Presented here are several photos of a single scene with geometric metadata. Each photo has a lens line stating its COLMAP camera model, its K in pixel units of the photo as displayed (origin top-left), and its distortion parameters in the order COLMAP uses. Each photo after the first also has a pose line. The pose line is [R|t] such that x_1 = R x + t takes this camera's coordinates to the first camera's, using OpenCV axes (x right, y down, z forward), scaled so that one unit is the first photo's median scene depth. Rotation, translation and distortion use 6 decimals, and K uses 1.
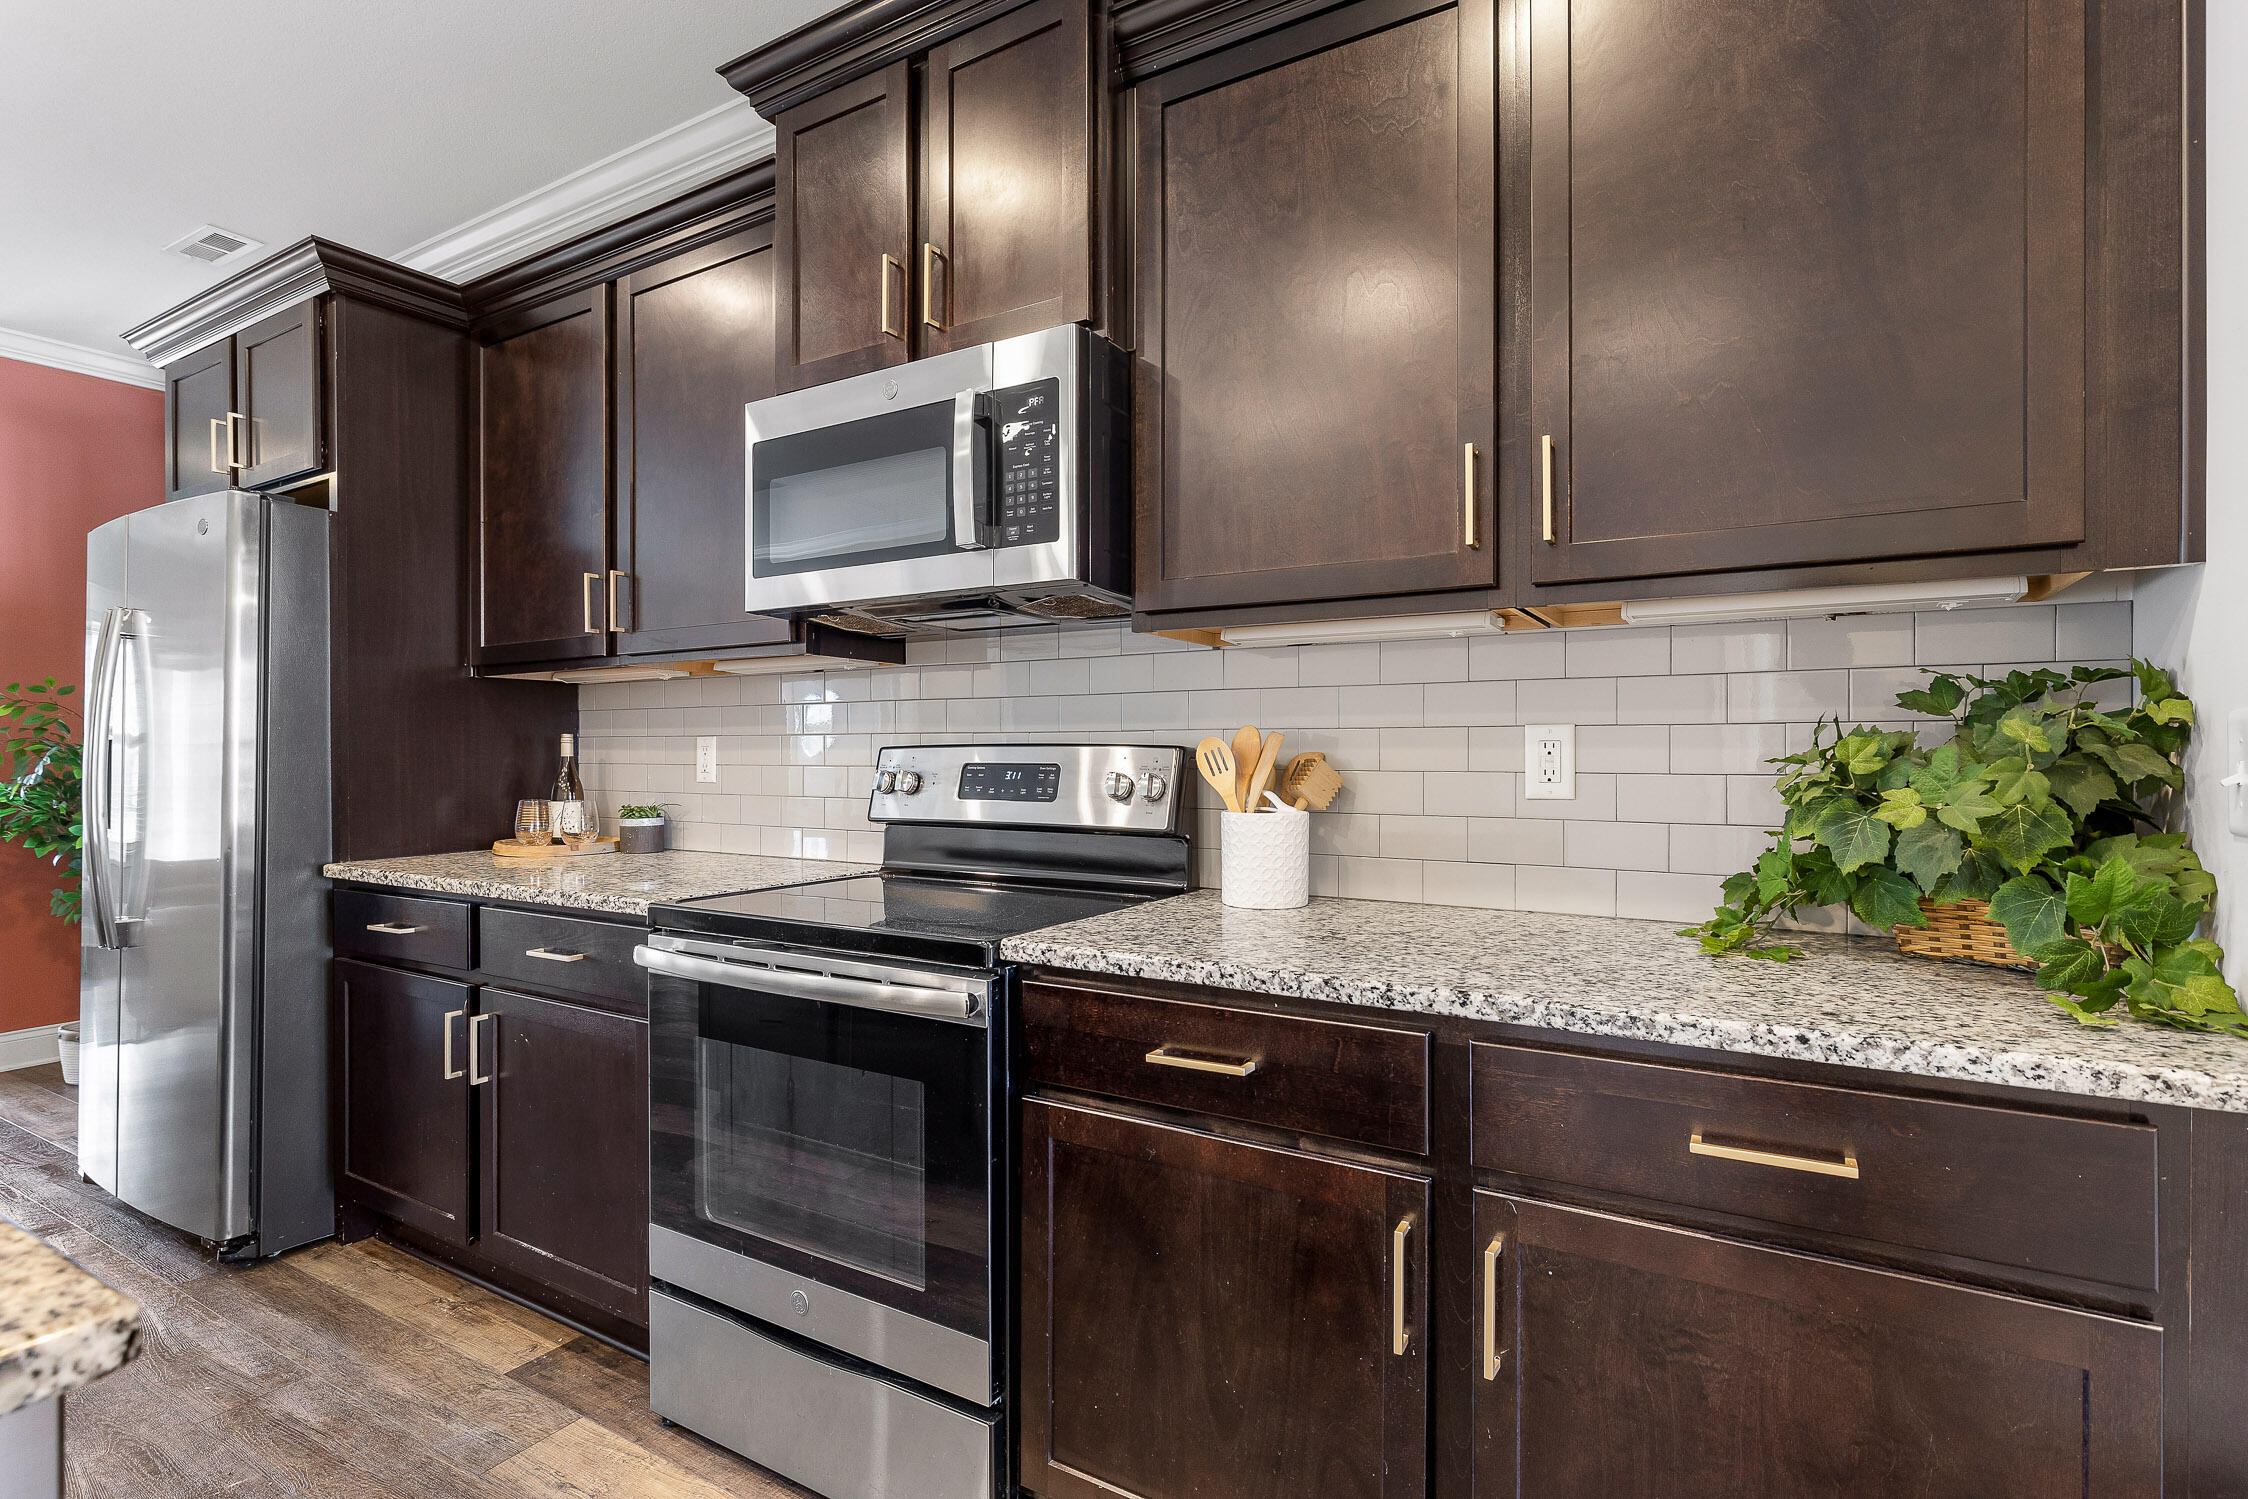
lens RADIAL K [[1084.0, 0, 1114.6], [0, 1084.0, 759.0], [0, 0, 1]] dist [-0.001843, -0.000909]
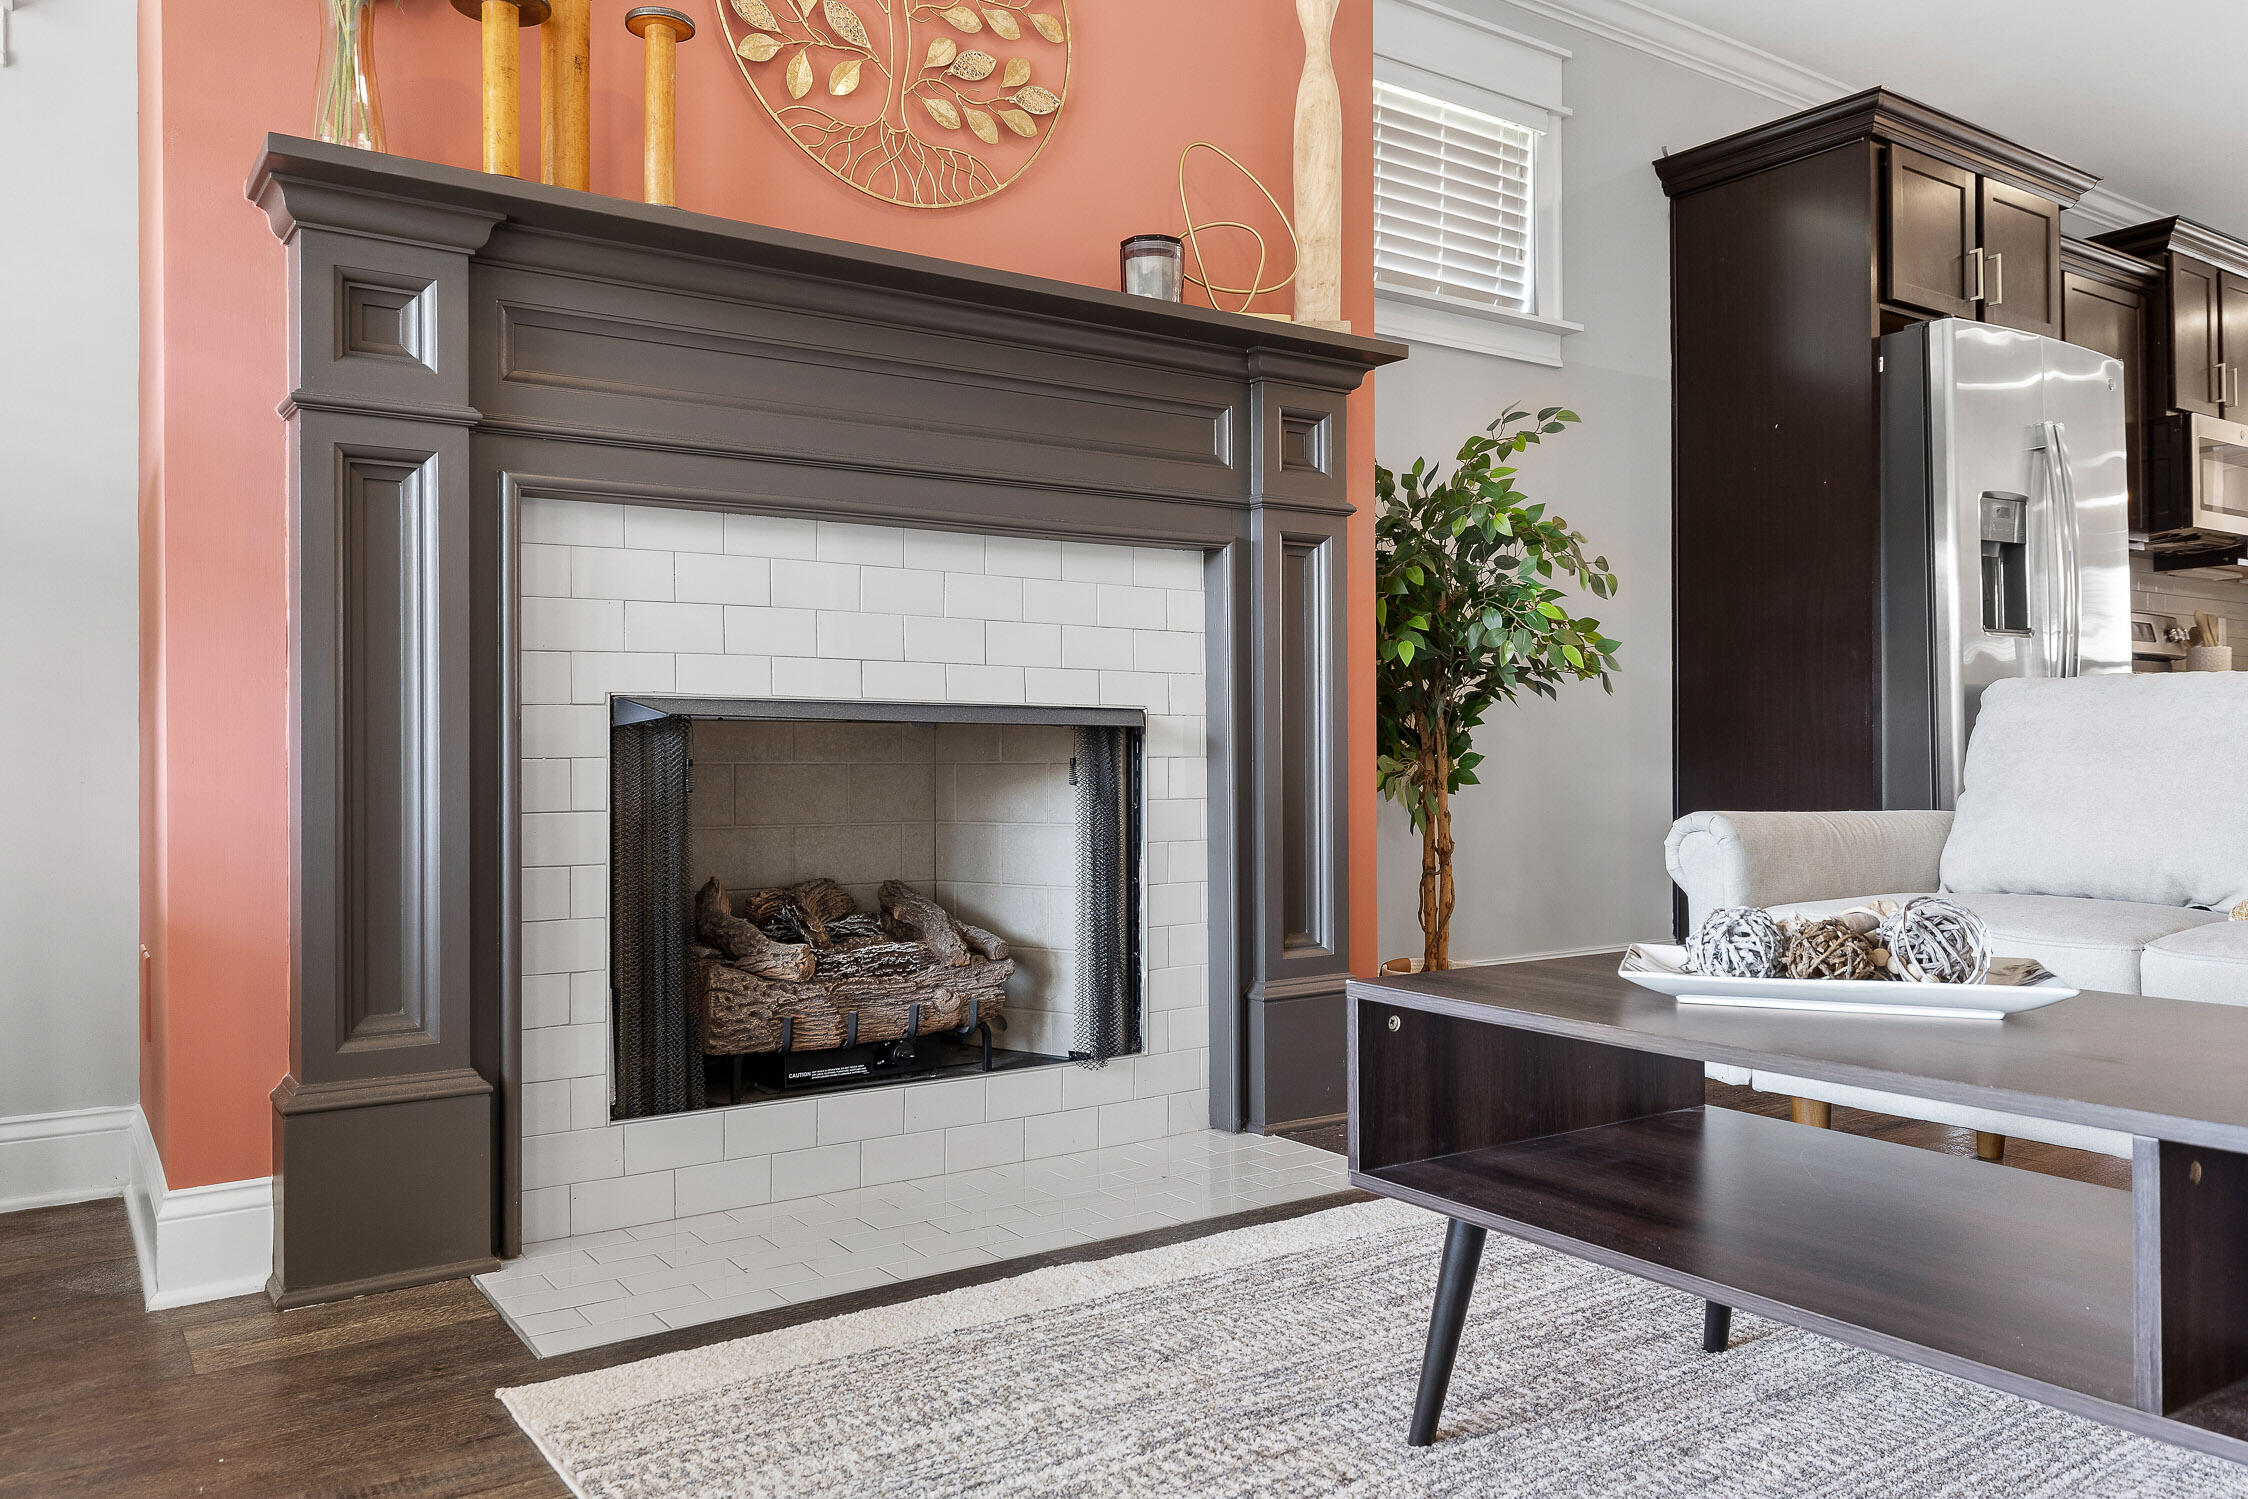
lens RADIAL K [[1627.1, 0, 1123.8], [0, 1627.1, 748.2], [0, 0, 1]] dist [-0.002380, -0.002984]
pose [[0.412948, 0.001616, 0.910753, -4.642997], [0.008110, 0.999952, -0.005451, 0.304347], [-0.910718, 0.009638, 0.412915, 1.977452]]
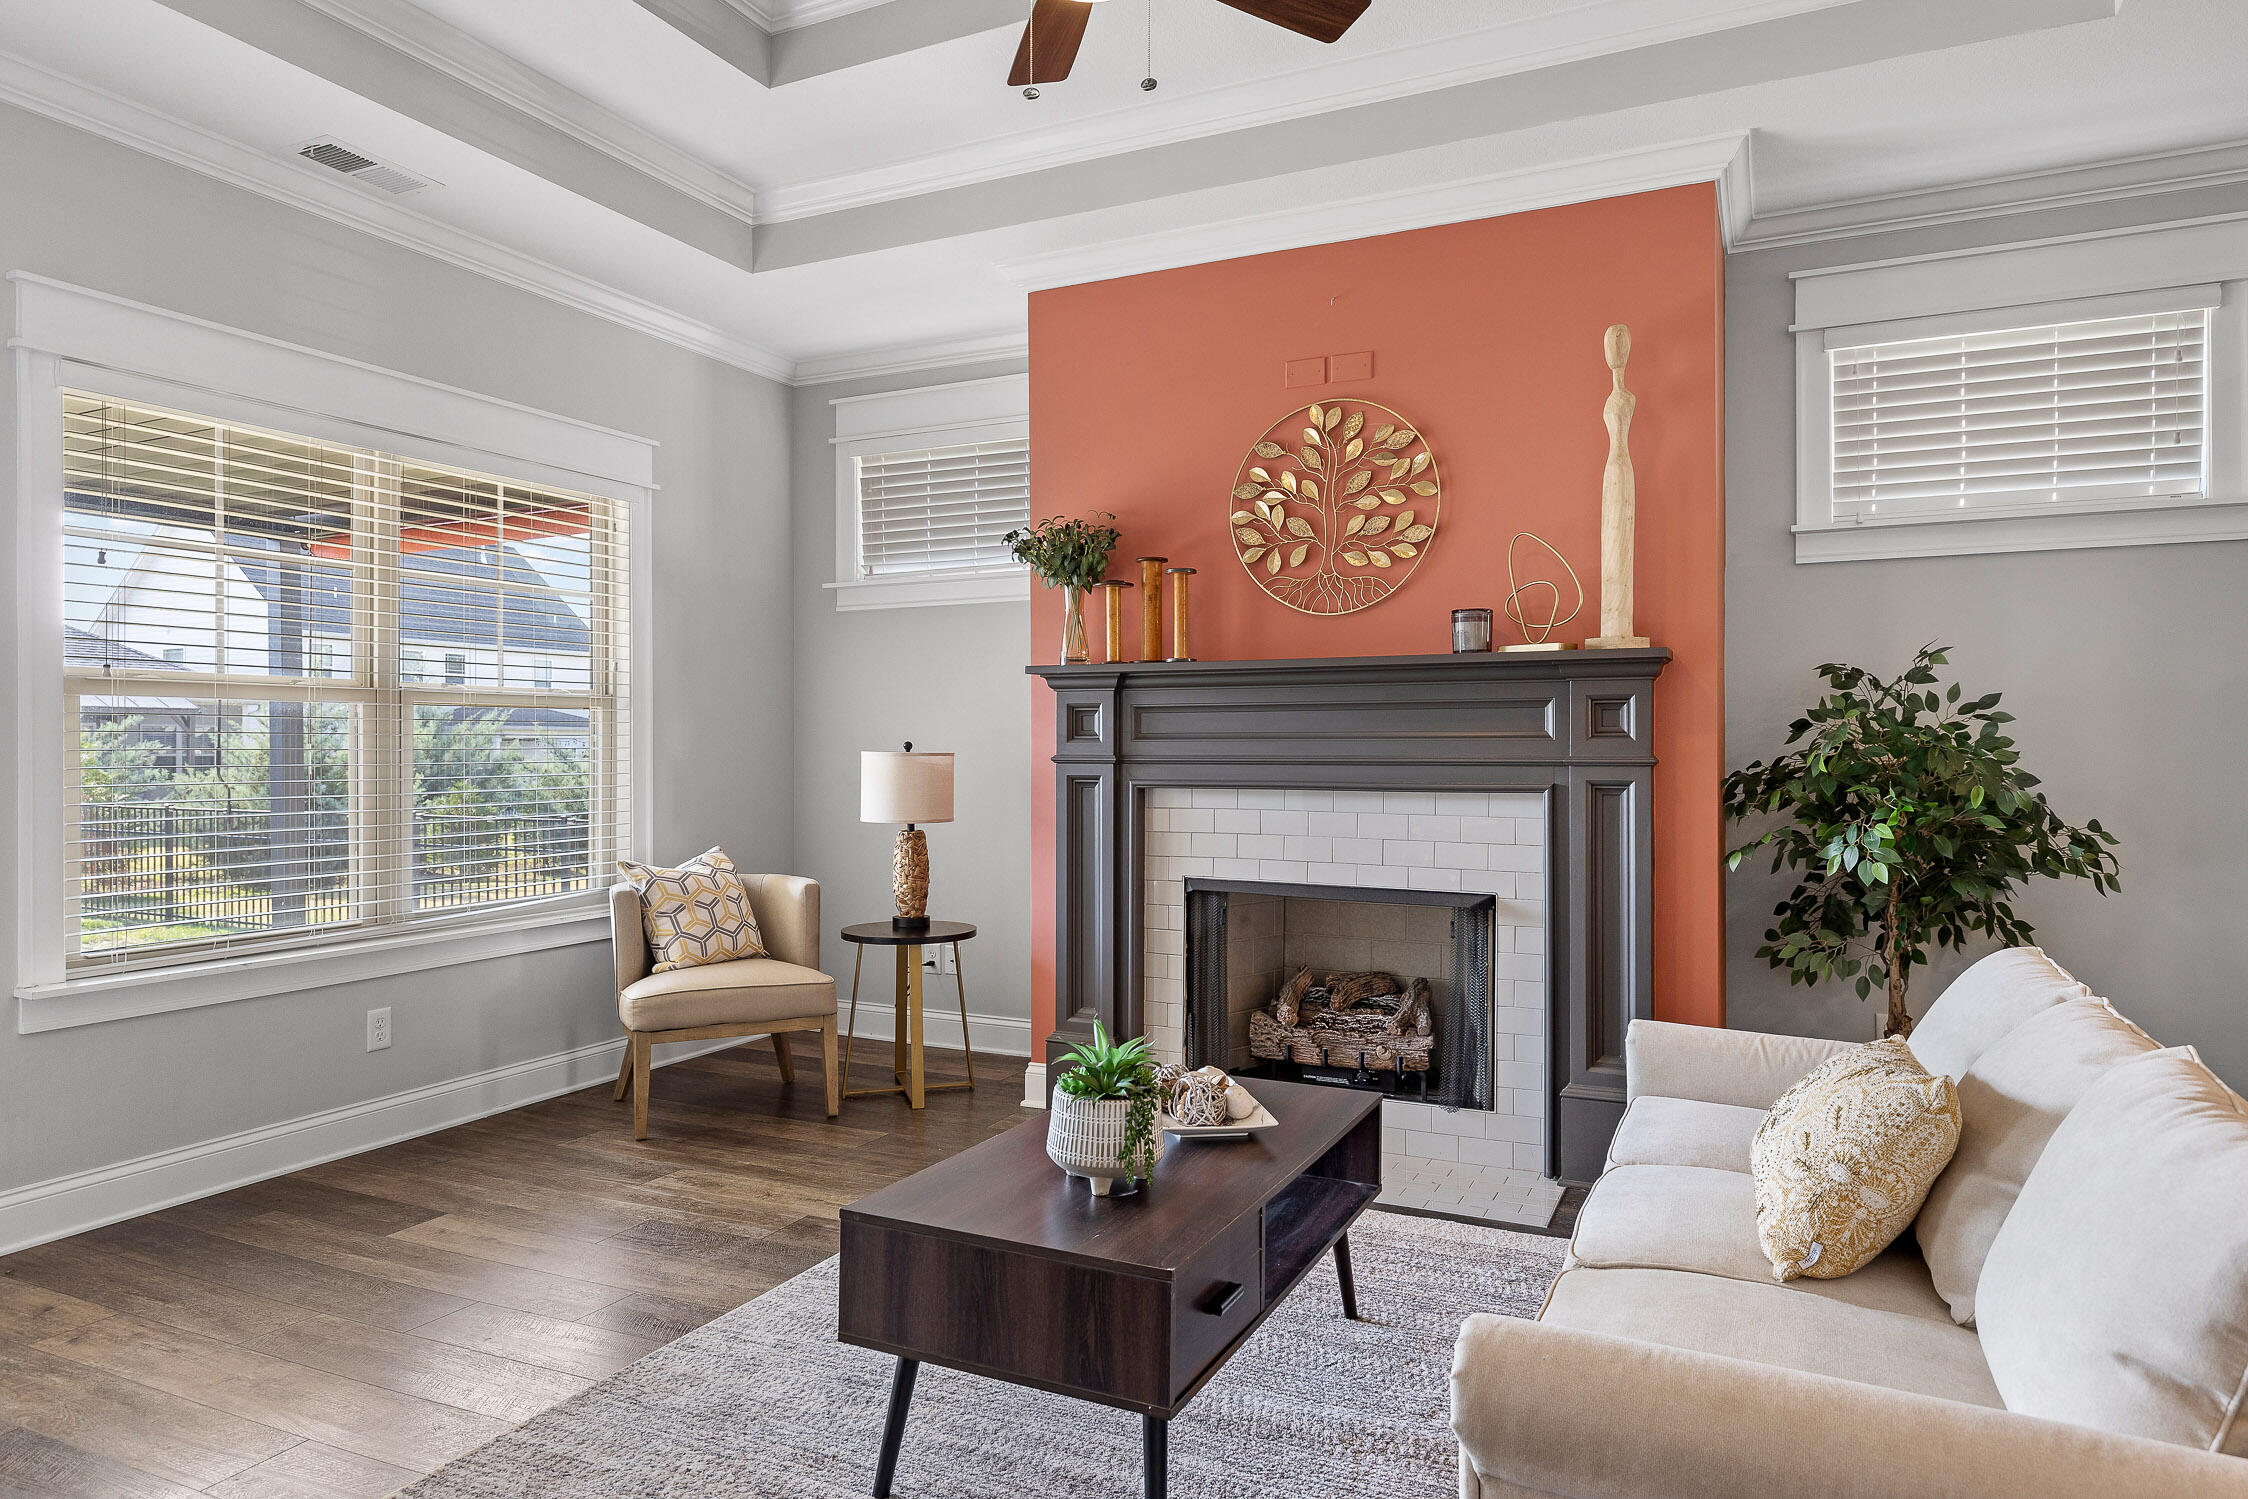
lens RADIAL K [[1388.2, 0, 1116.3], [0, 1388.2, 749.6], [0, 0, 1]] dist [0.005049, -0.000039]
pose [[0.995421, 0.005176, 0.095452, -3.881469], [-0.004454, 0.999960, -0.007777, 0.015456], [-0.095489, 0.007316, 0.995404, 0.314557]]
